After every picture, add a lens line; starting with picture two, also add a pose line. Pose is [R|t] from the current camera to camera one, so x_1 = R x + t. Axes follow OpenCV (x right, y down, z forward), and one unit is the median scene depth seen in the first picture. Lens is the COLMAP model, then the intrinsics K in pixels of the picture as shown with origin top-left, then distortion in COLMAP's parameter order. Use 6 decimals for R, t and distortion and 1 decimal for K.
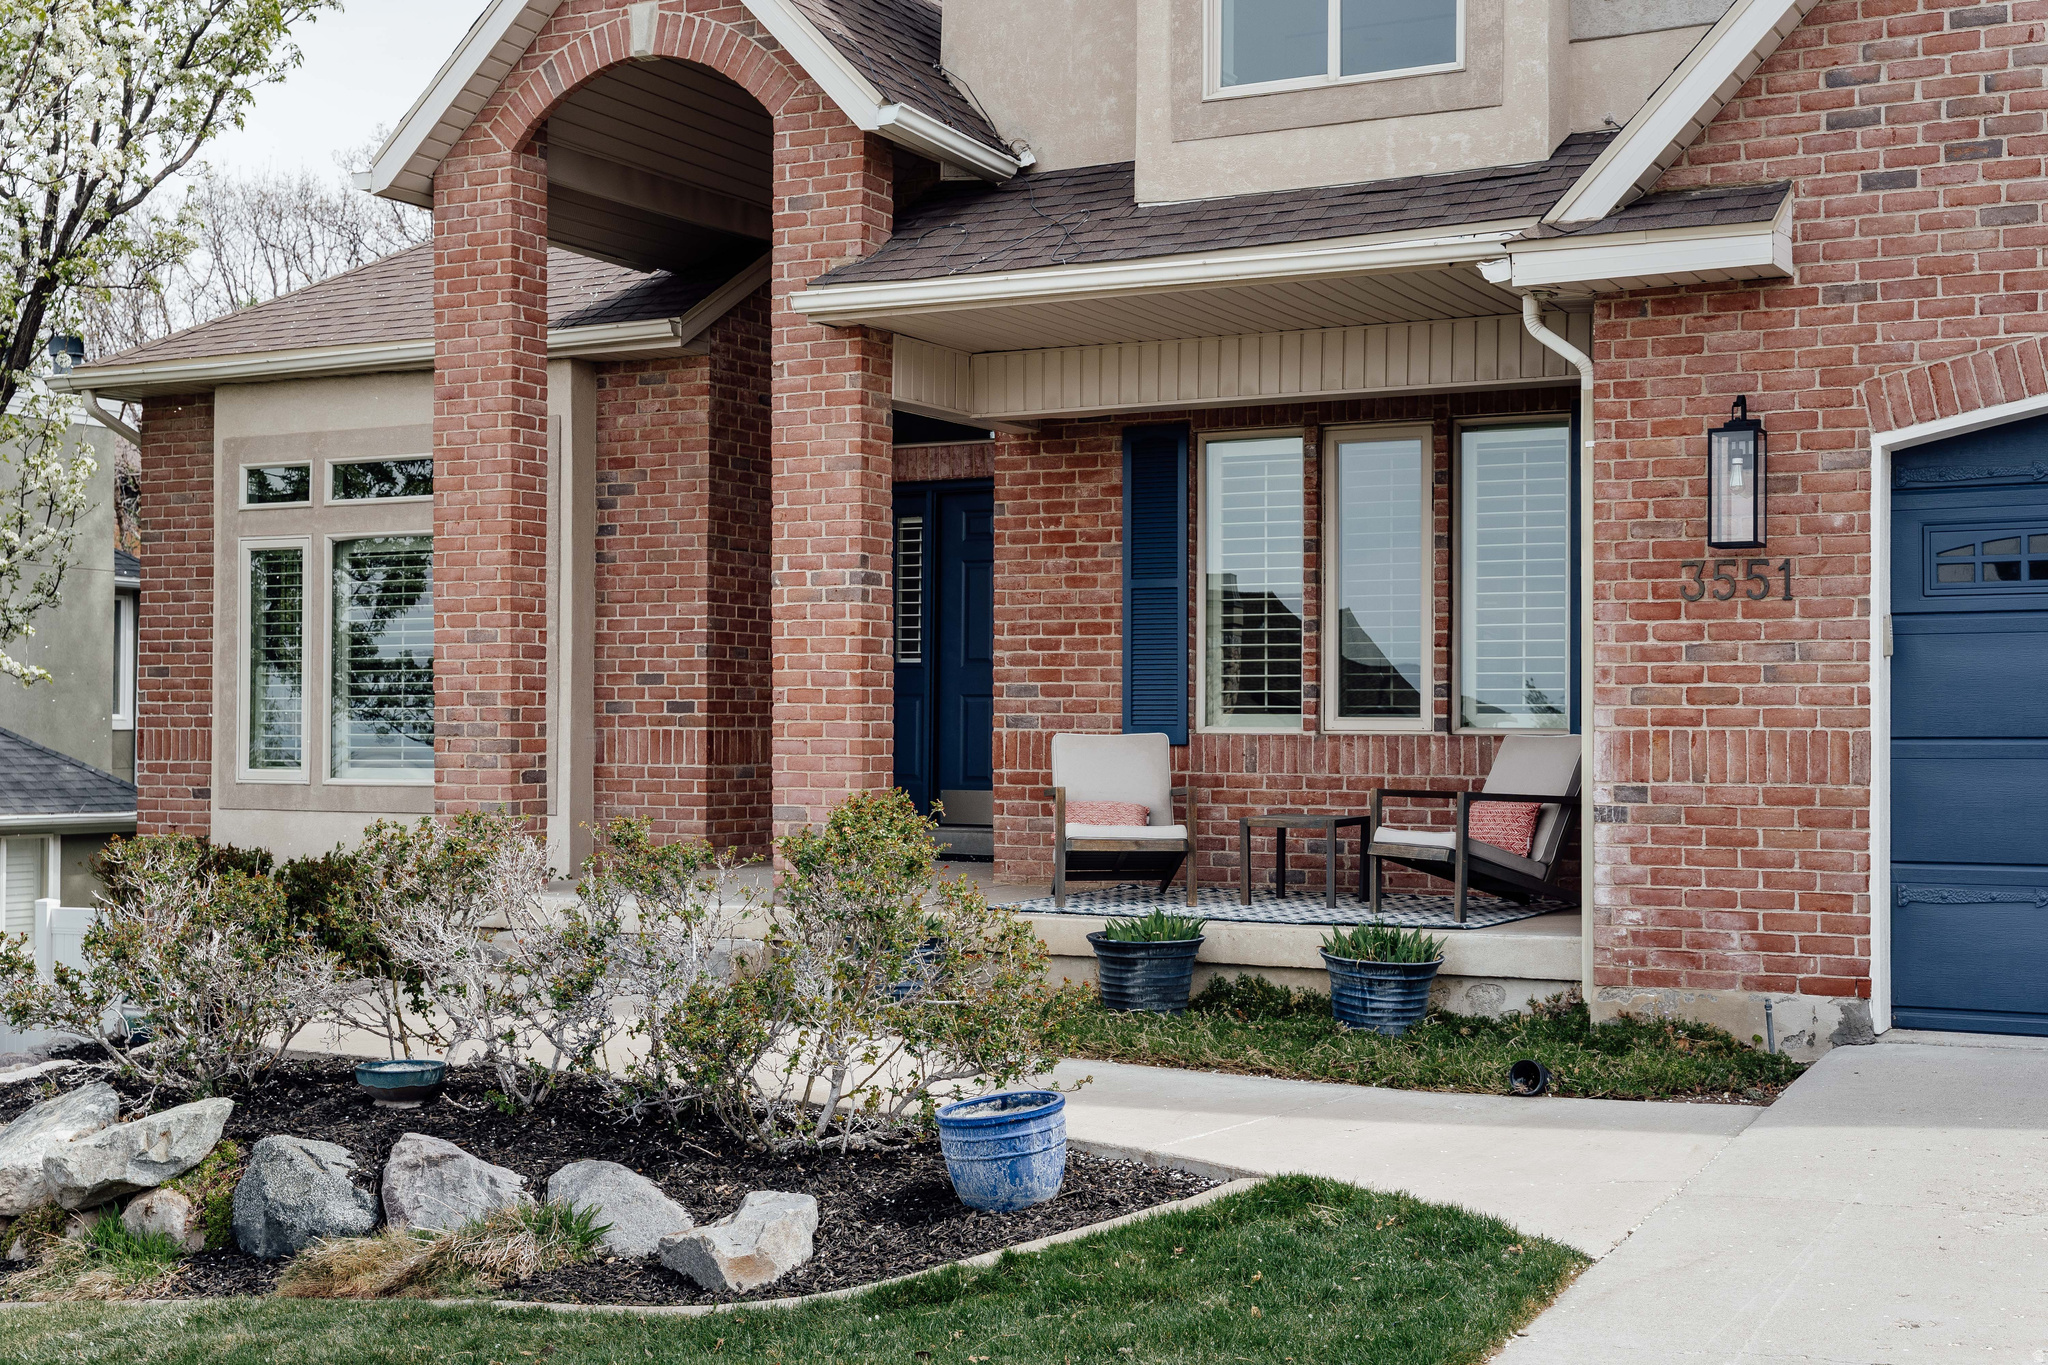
lens RADIAL K [[2598.8, 0, 1024.0], [0, 2598.8, 682.5], [0, 0, 1]] dist [0.003409, -0.015245]
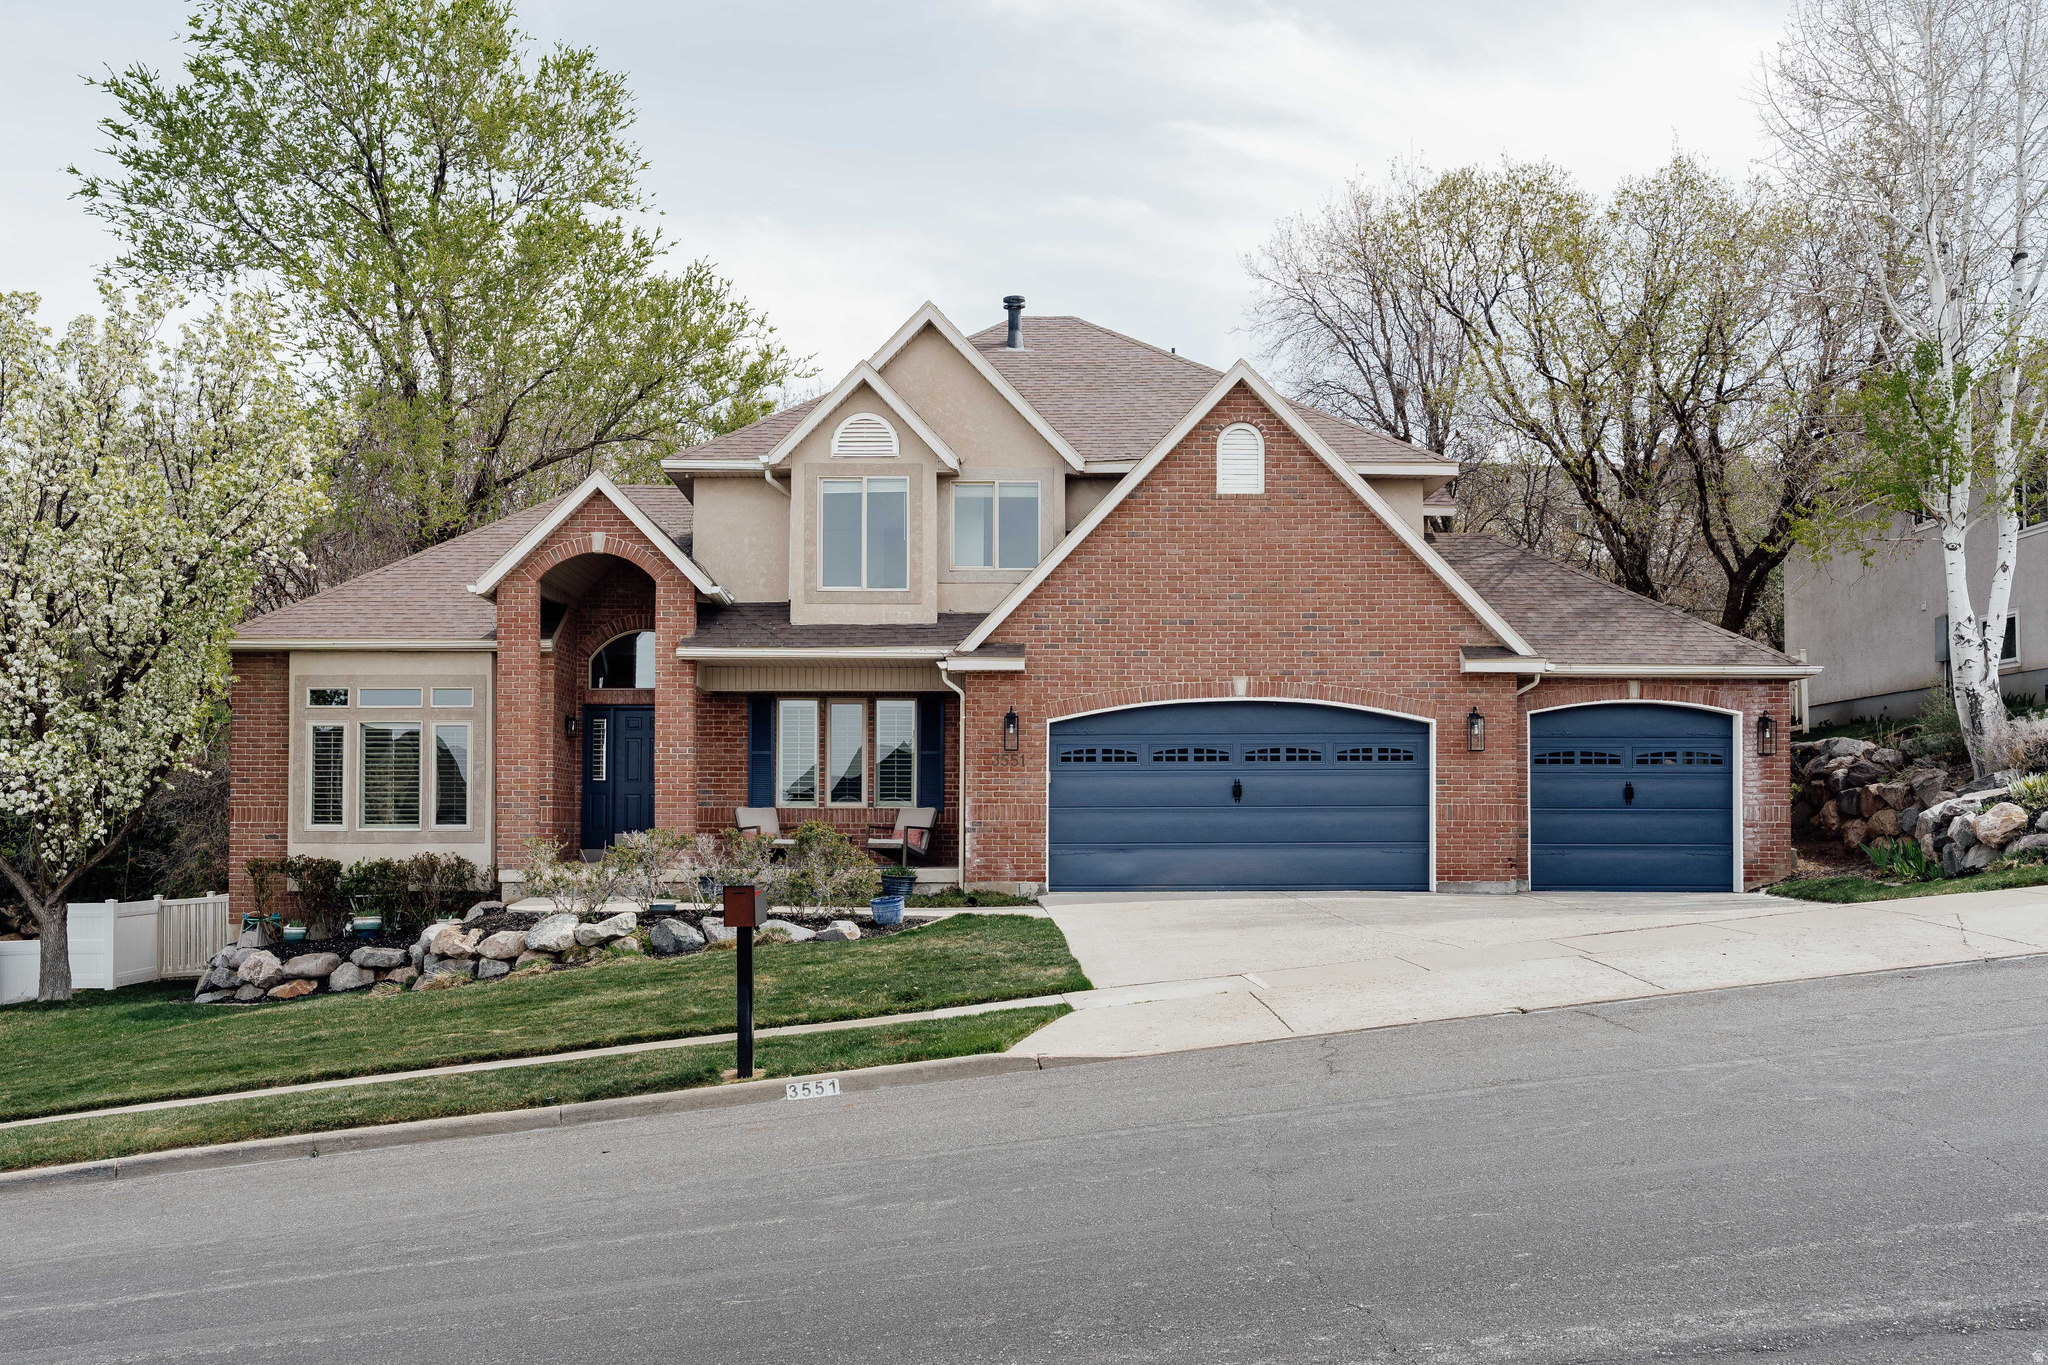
lens RADIAL K [[1950.1, 0, 1024.0], [0, 1950.1, 682.5], [0, 0, 1]] dist [0.000555, 0.000159]
pose [[0.878879, 0.034725, 0.475780, -0.775388], [-0.007226, 0.998202, -0.059507, 0.009209], [-0.476991, 0.048862, 0.877549, -1.048354]]
